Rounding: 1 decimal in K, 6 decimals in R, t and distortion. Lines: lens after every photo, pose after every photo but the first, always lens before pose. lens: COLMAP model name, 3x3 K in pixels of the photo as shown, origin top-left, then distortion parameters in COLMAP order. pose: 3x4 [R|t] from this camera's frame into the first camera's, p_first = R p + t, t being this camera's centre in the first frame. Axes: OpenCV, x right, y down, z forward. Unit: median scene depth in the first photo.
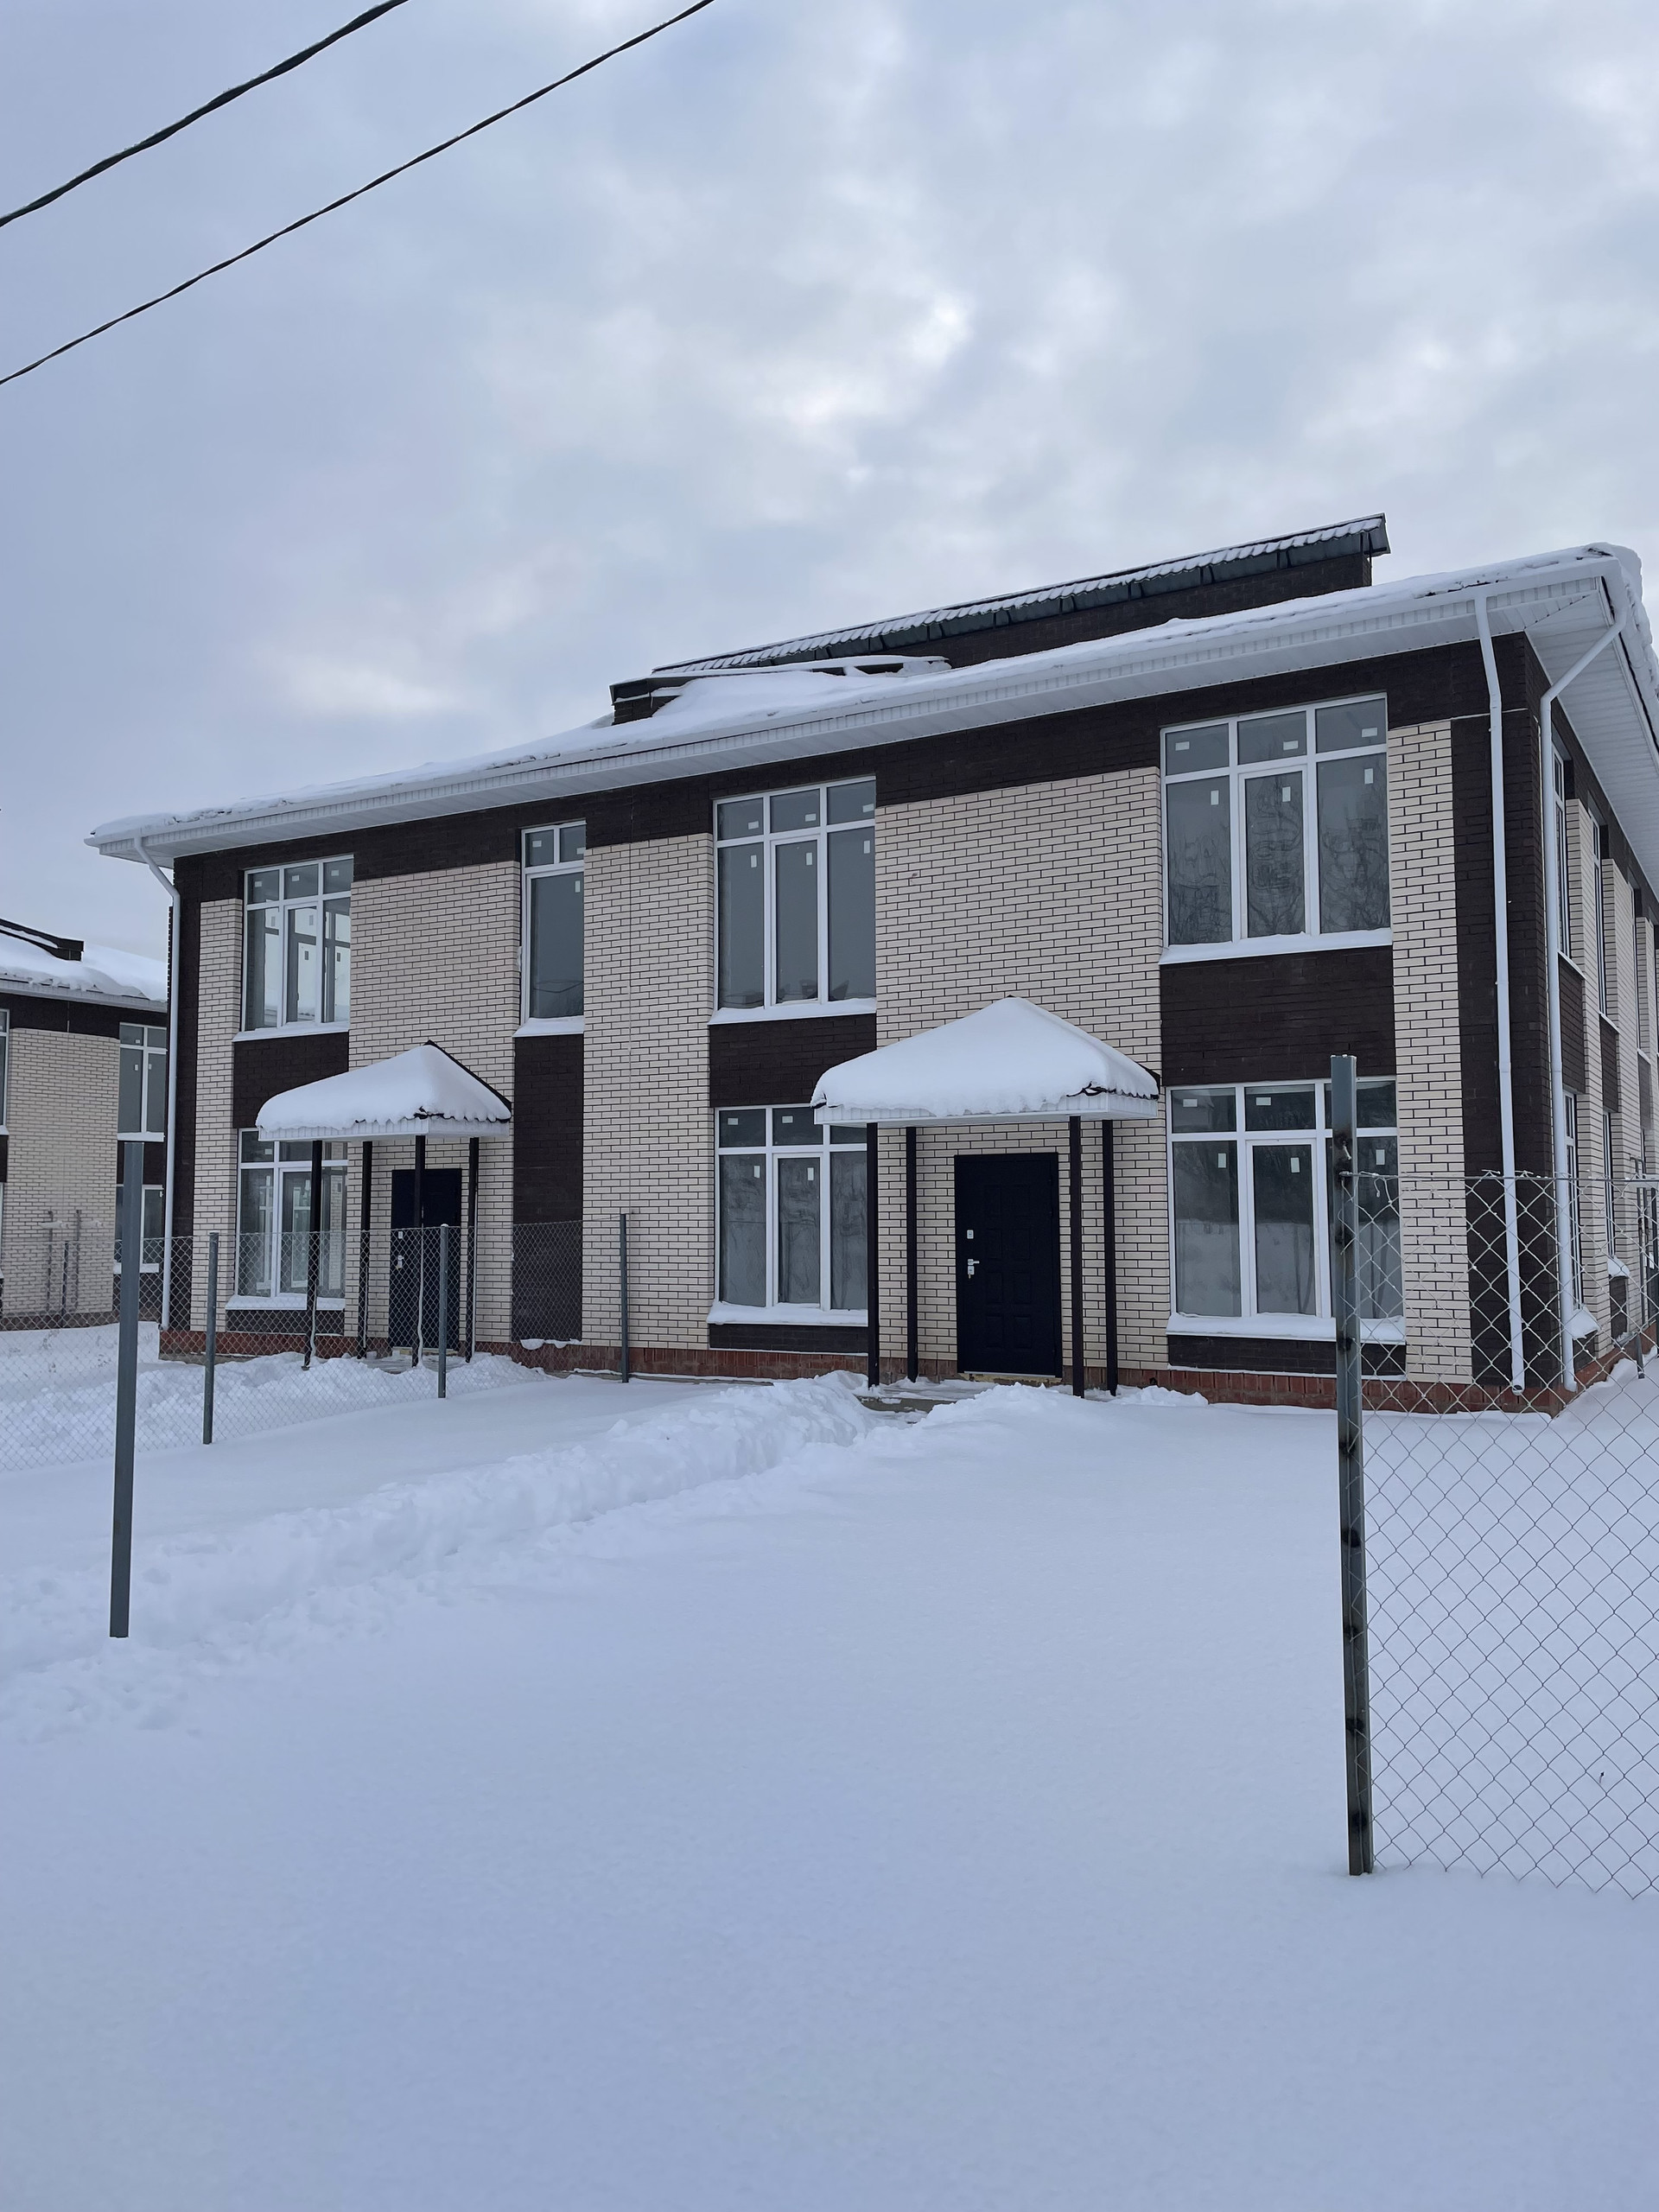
lens RADIAL K [[1672.5, 0, 834.9], [0, 1672.5, 1082.1], [0, 0, 1]] dist [0.090662, -0.120038]
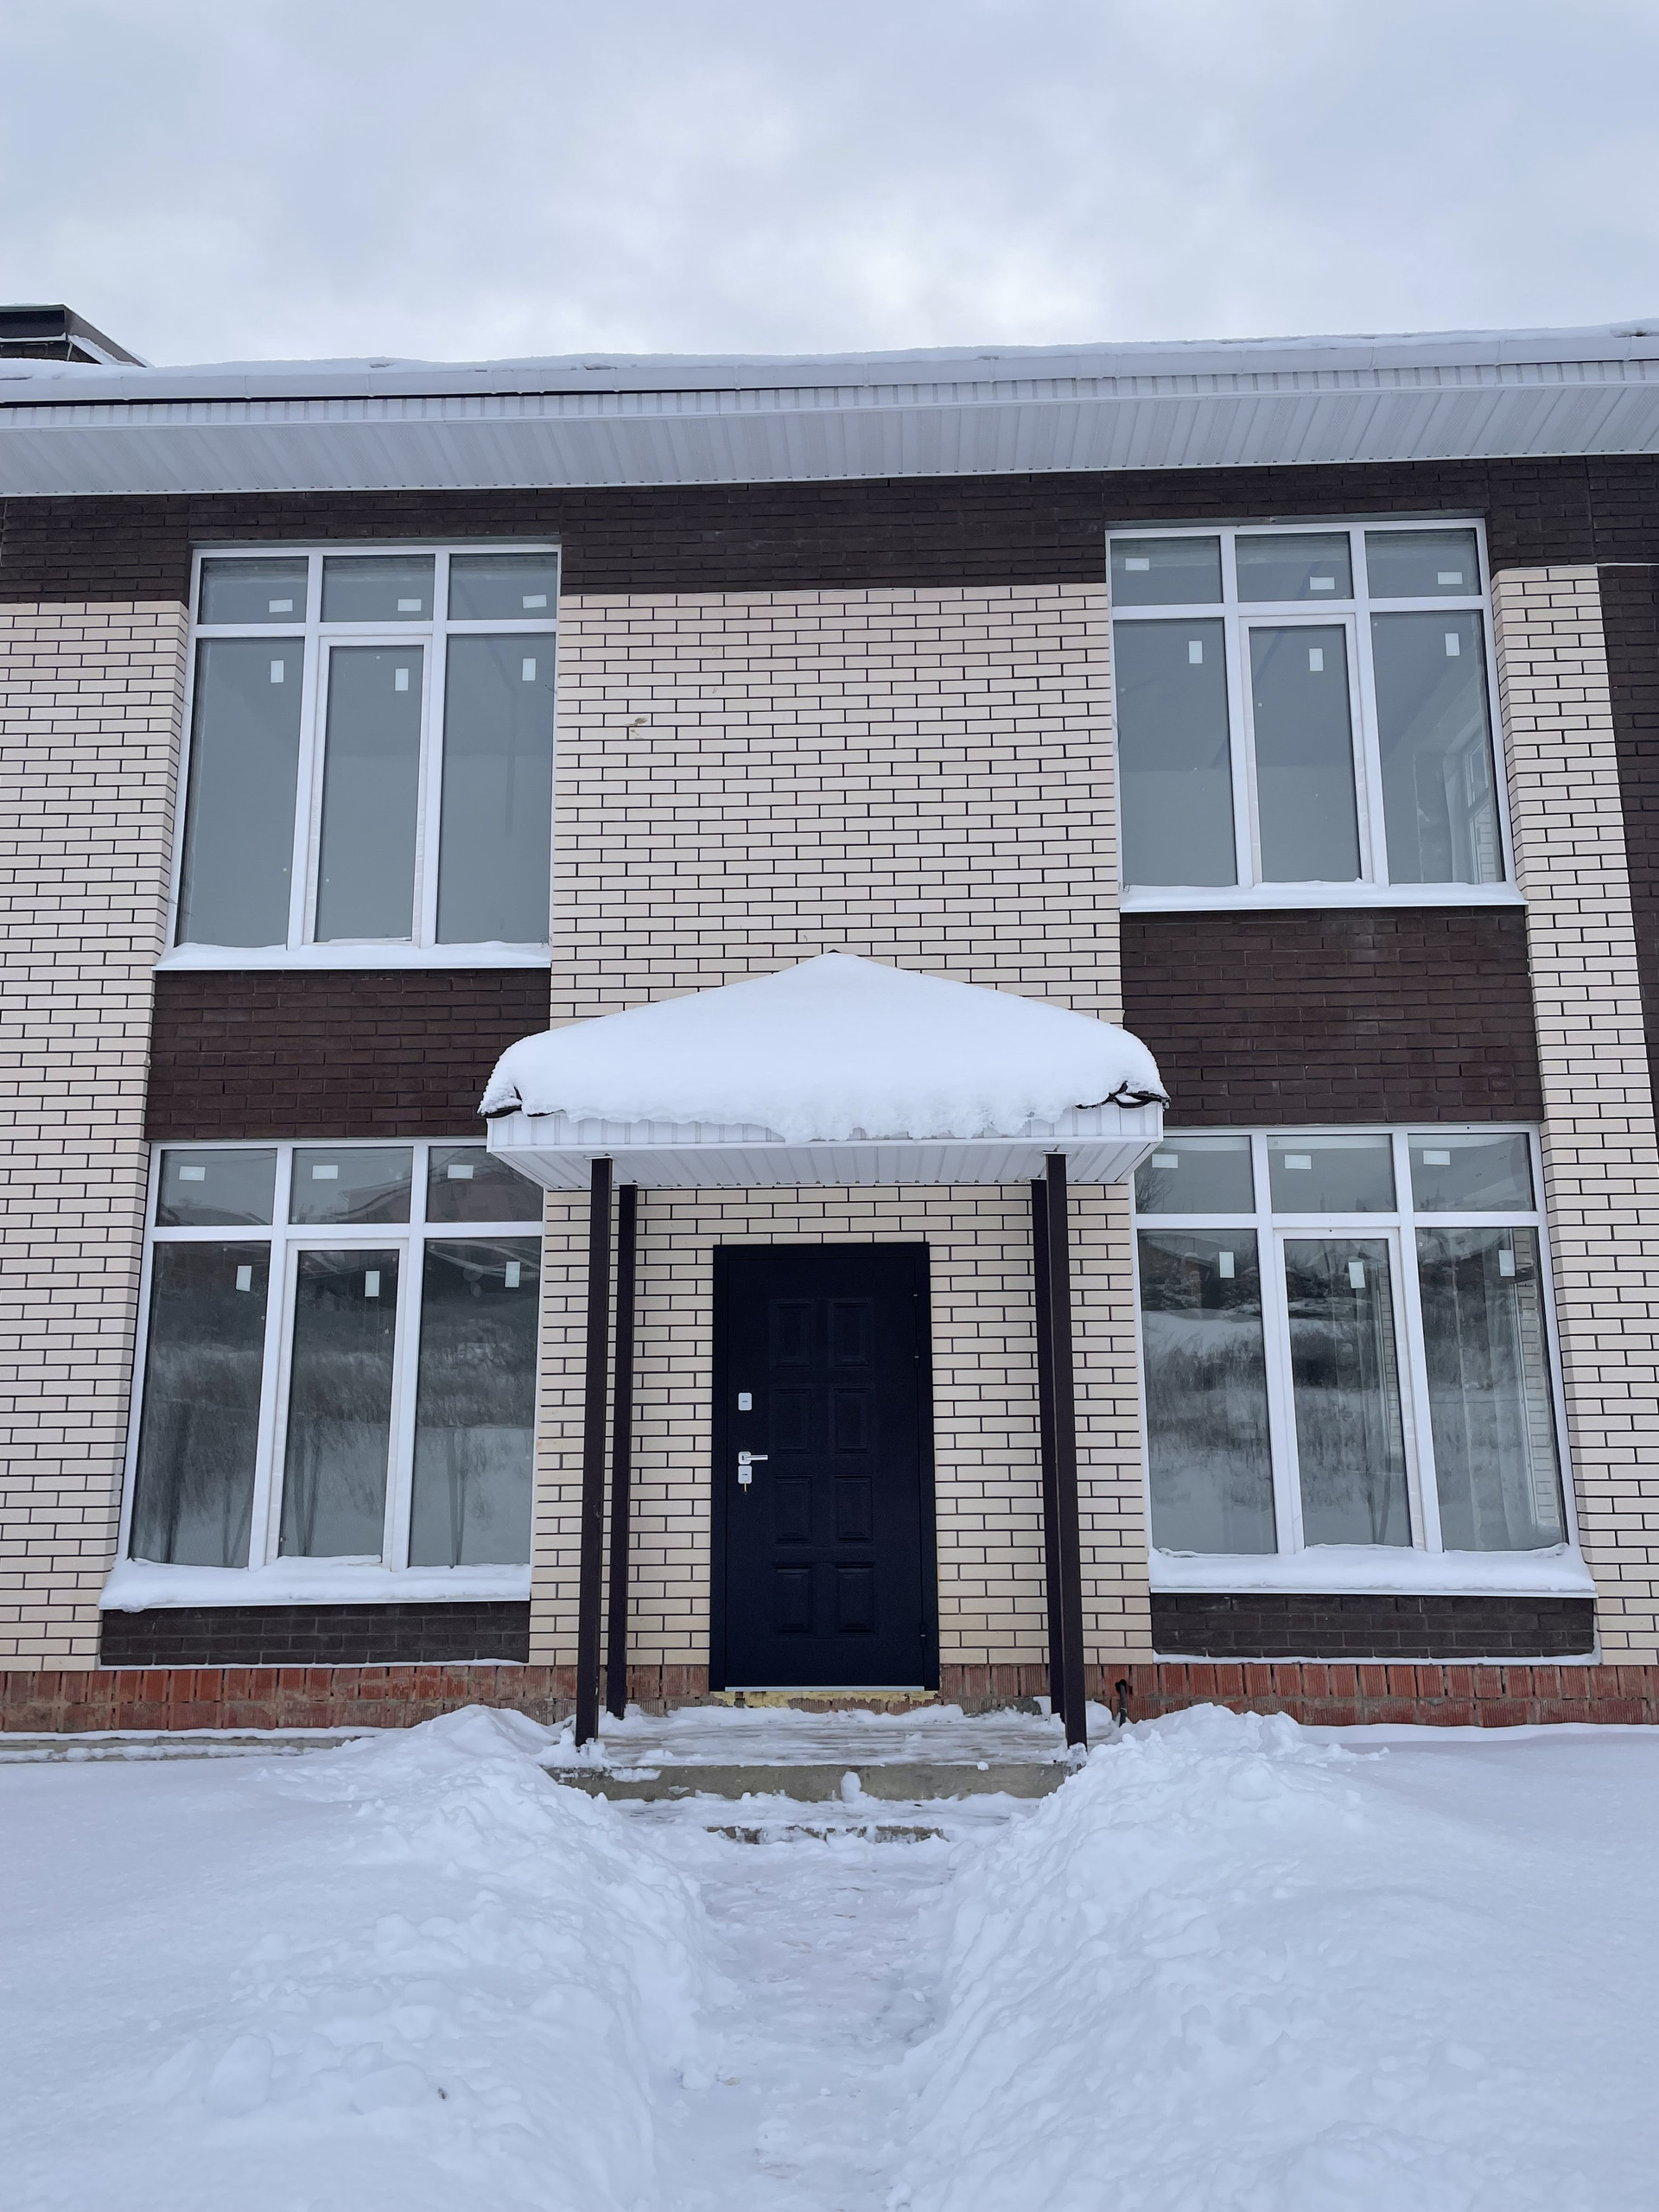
lens RADIAL K [[1672.5, 0, 834.9], [0, 1672.5, 1082.1], [0, 0, 1]] dist [0.090662, -0.120038]
pose [[0.880174, 0.098624, 0.464292, -0.142944], [-0.036102, 0.989252, -0.141695, 0.067564], [-0.473277, 0.107954, 0.874274, 0.543880]]
